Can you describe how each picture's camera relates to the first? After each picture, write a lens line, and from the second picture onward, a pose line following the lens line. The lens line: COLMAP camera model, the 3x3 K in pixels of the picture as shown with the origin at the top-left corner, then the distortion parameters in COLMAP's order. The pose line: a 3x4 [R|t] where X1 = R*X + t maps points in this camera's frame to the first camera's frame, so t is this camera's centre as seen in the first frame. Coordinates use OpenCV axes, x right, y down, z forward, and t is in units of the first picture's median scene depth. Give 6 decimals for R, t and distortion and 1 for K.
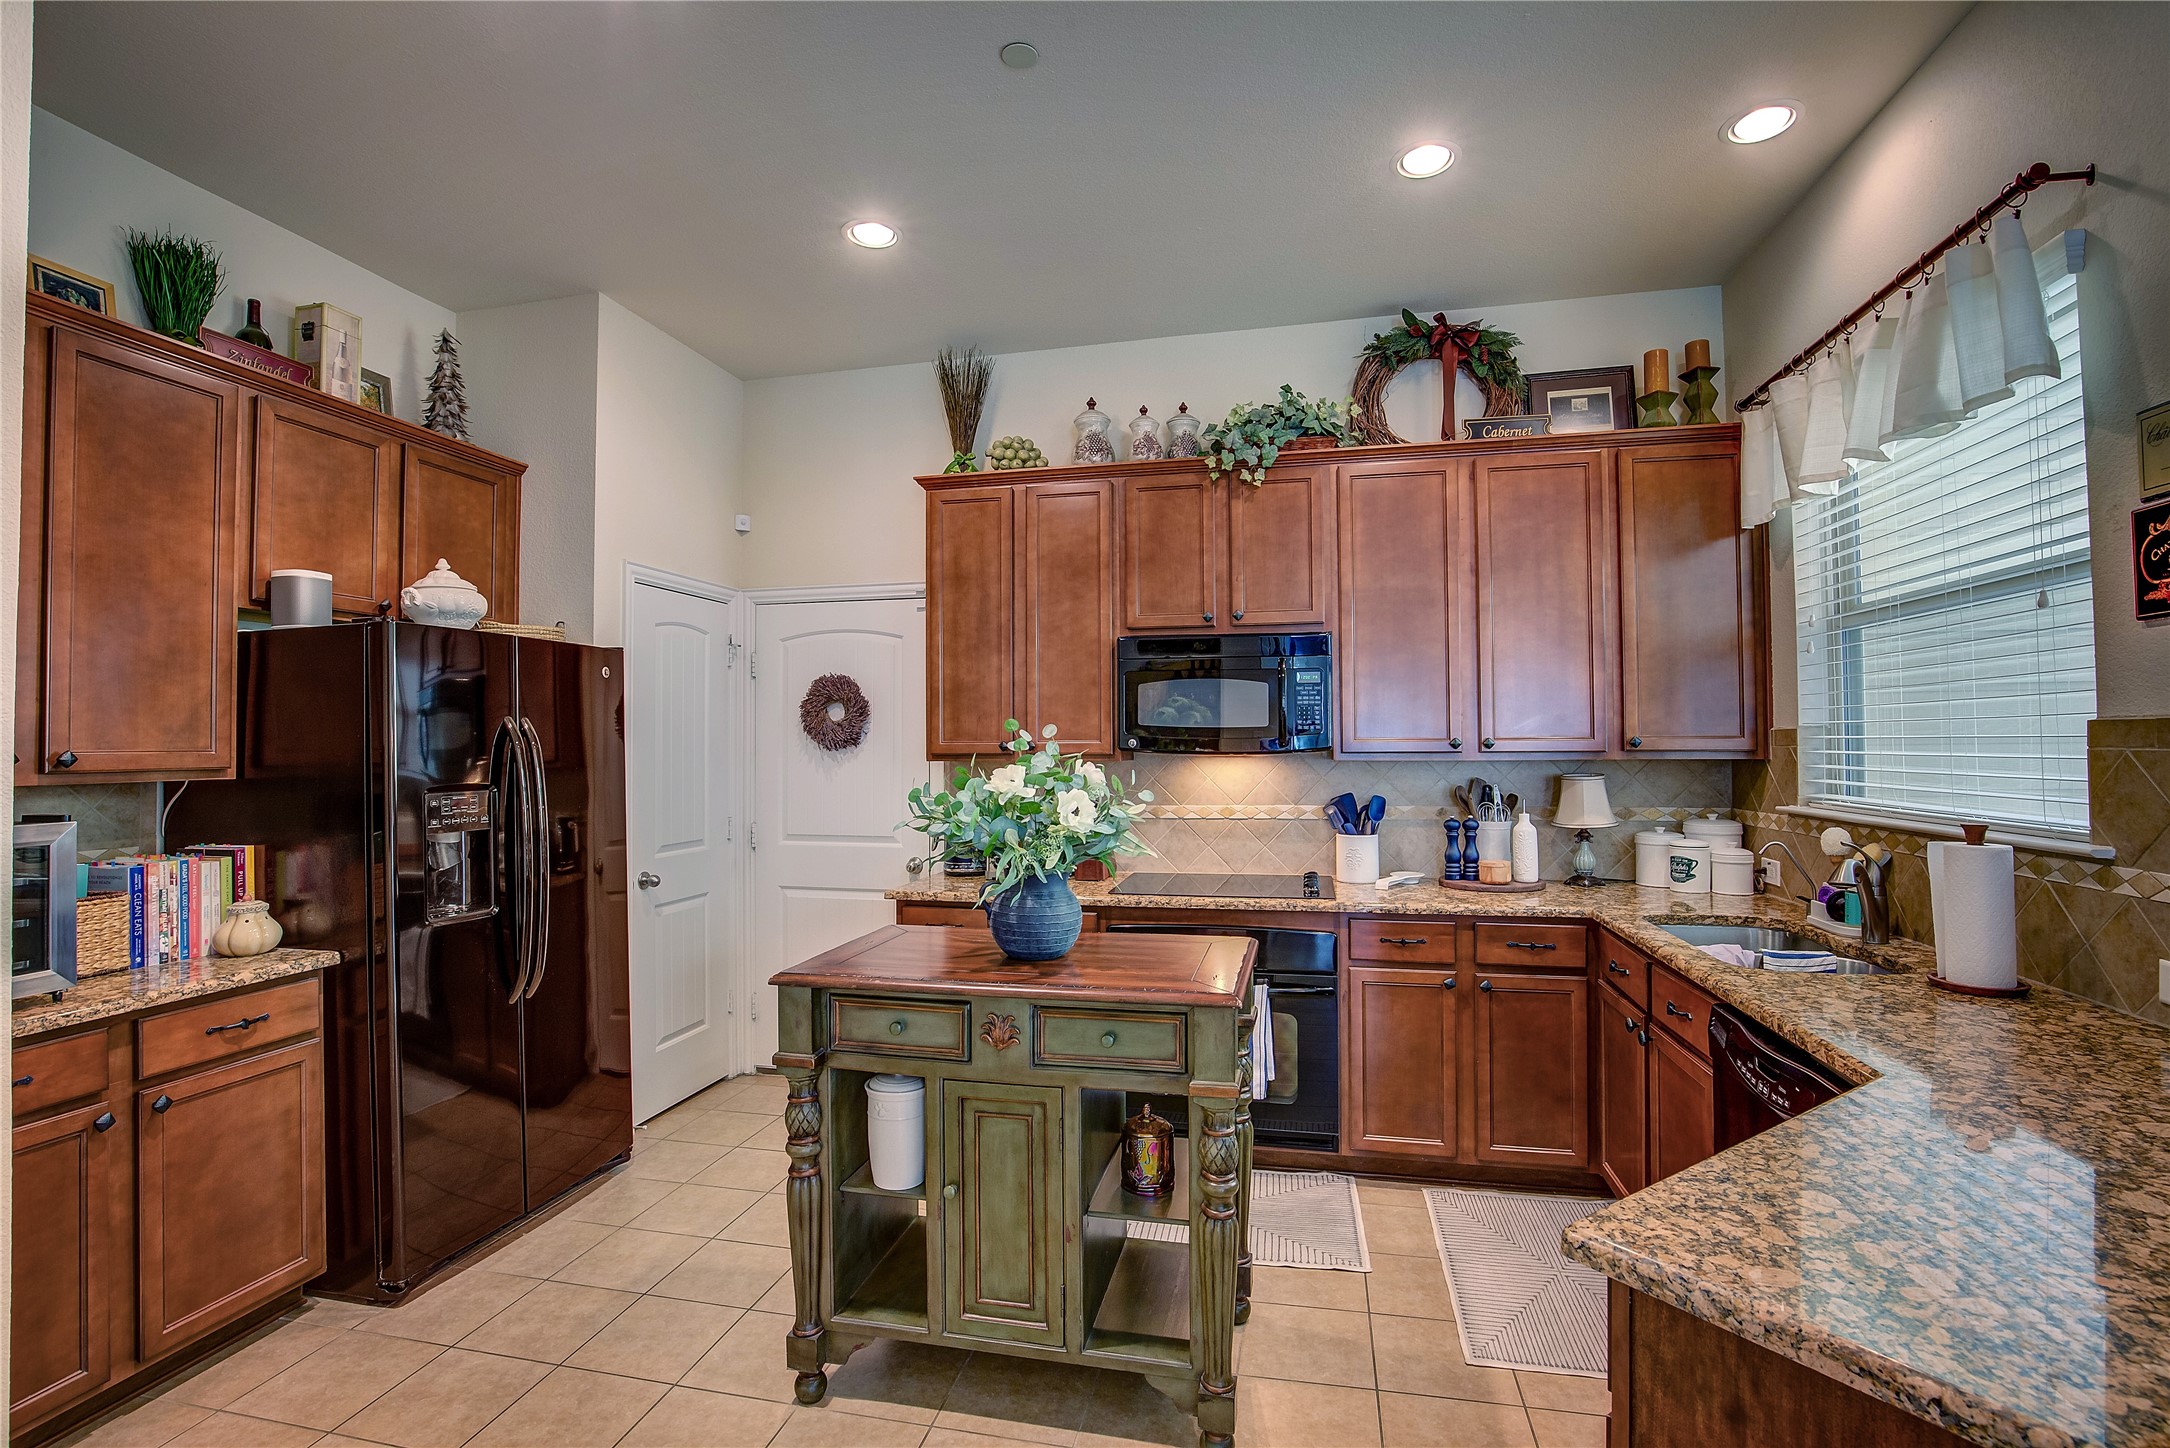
lens RADIAL K [[991.0, 0, 1088.3], [0, 991.0, 721.4], [0, 0, 1]] dist [-0.039674, 0.008993]
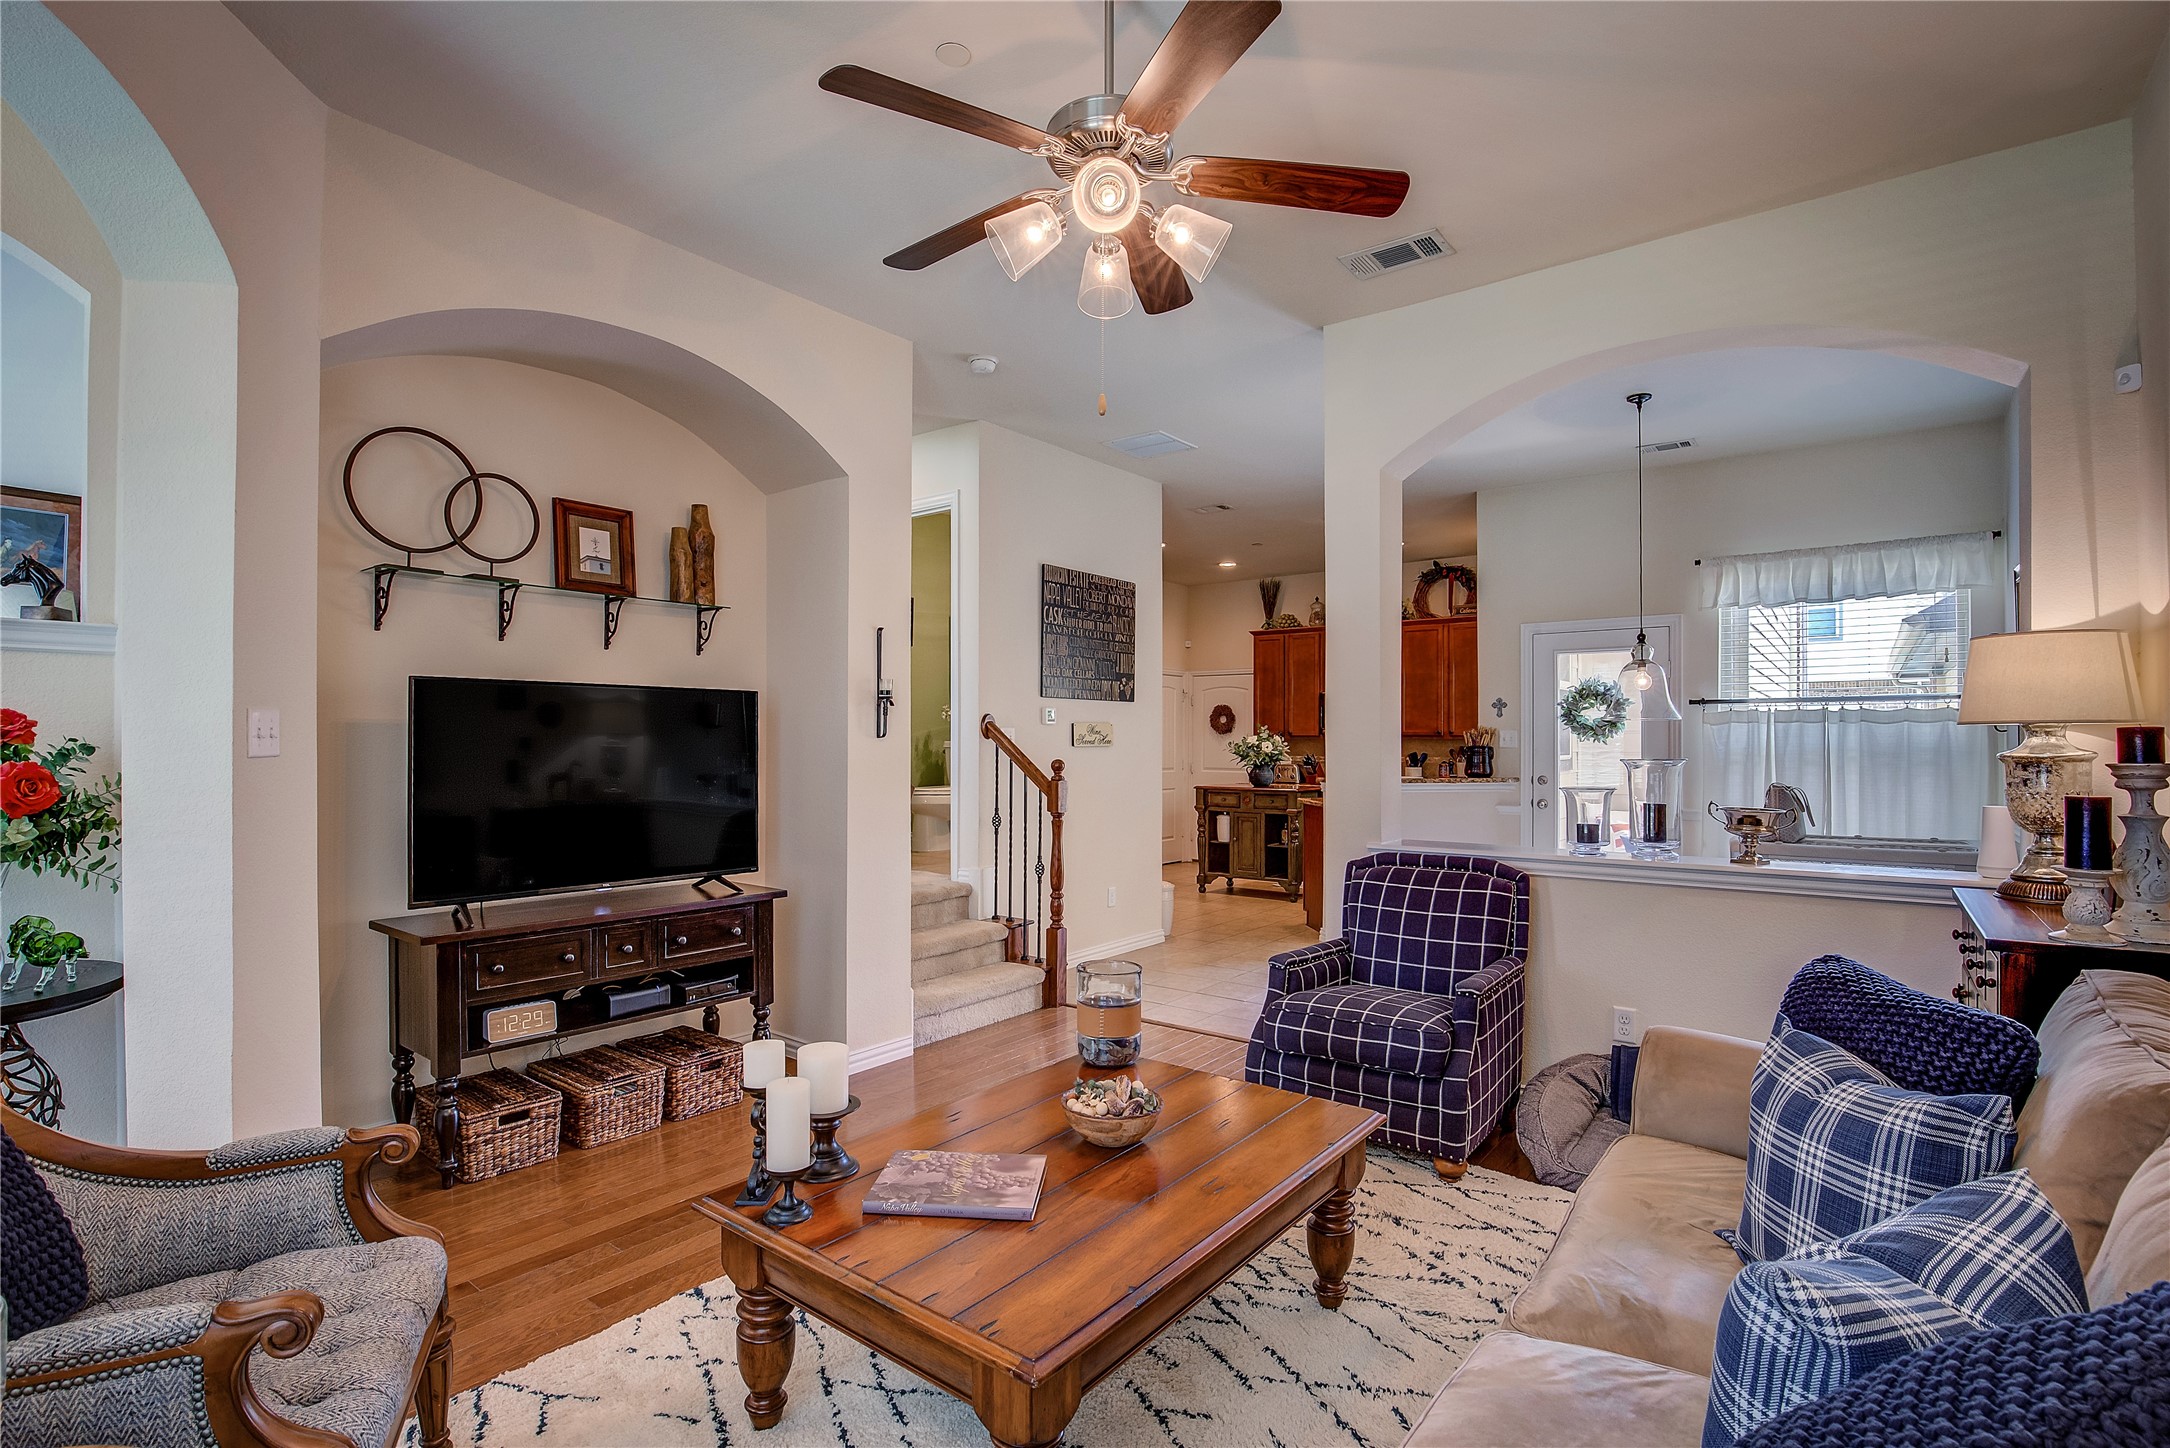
lens RADIAL K [[1022.1, 0, 1085.1], [0, 1022.1, 735.3], [0, 0, 1]] dist [-0.000879, -0.000067]
pose [[0.905633, 0.006882, -0.424006, 0.679286], [0.000582, 0.999847, 0.017472, -0.018218], [0.424061, -0.016070, 0.905491, -1.929847]]
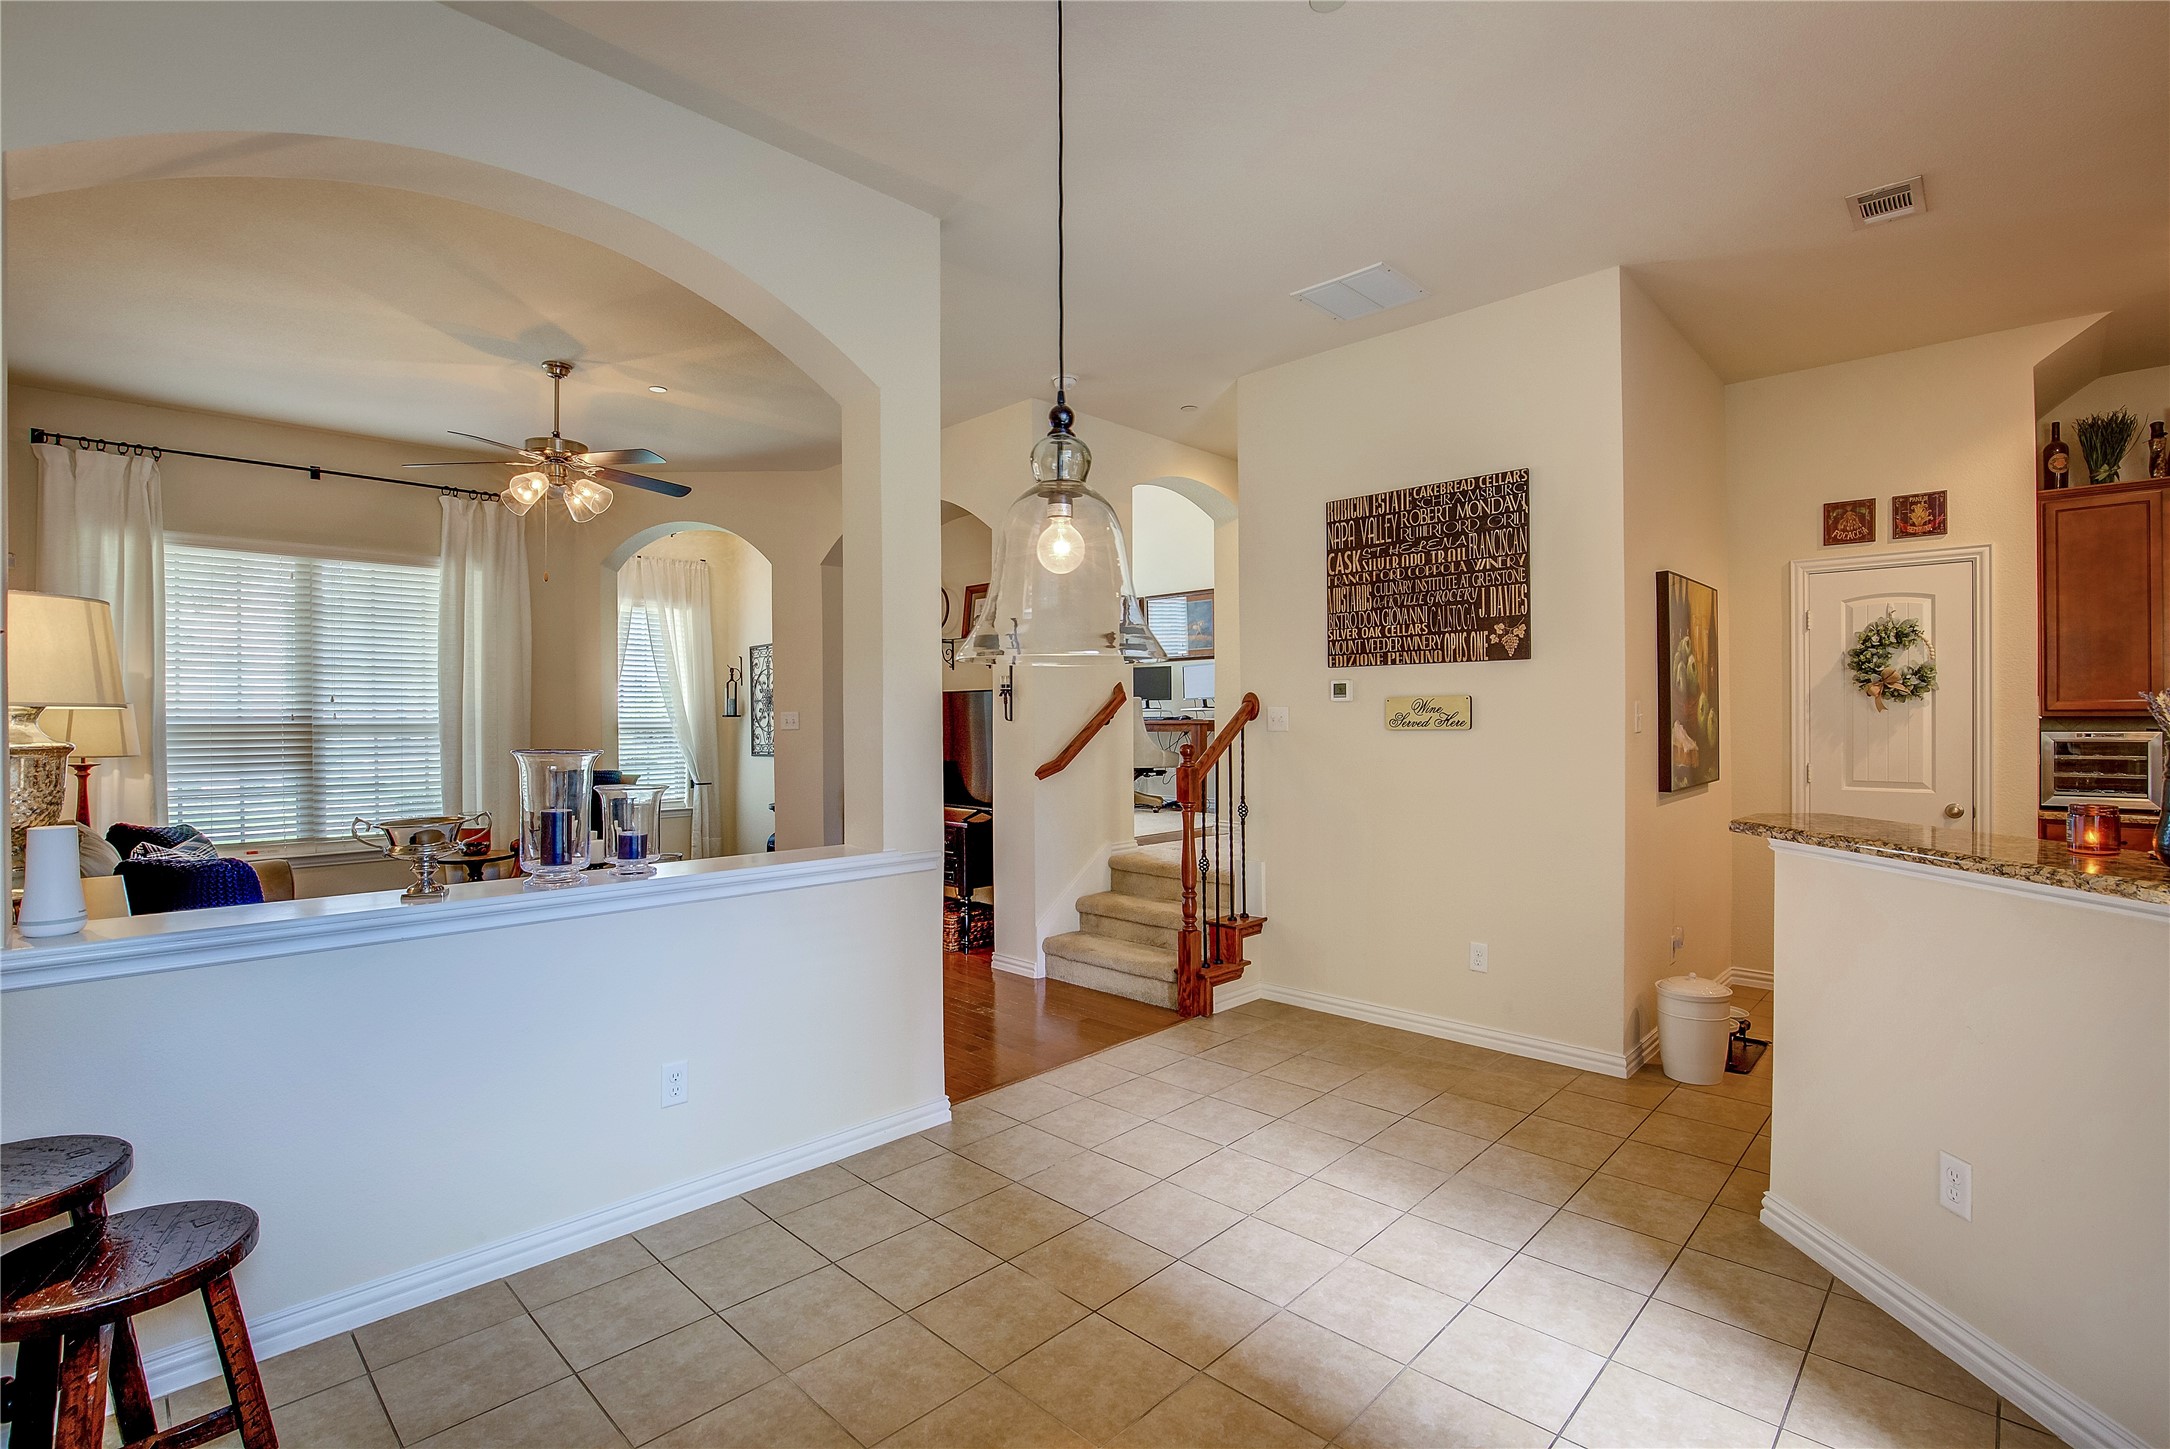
lens RADIAL K [[991.0, 0, 1088.3], [0, 991.0, 721.9], [0, 0, 1]] dist [-0.039674, 0.008993]
pose [[-0.521104, 0.009433, -0.853441, 1.204845], [0.025817, 0.999656, -0.004715, 0.018868], [0.853103, -0.024491, -0.521168, 0.043156]]
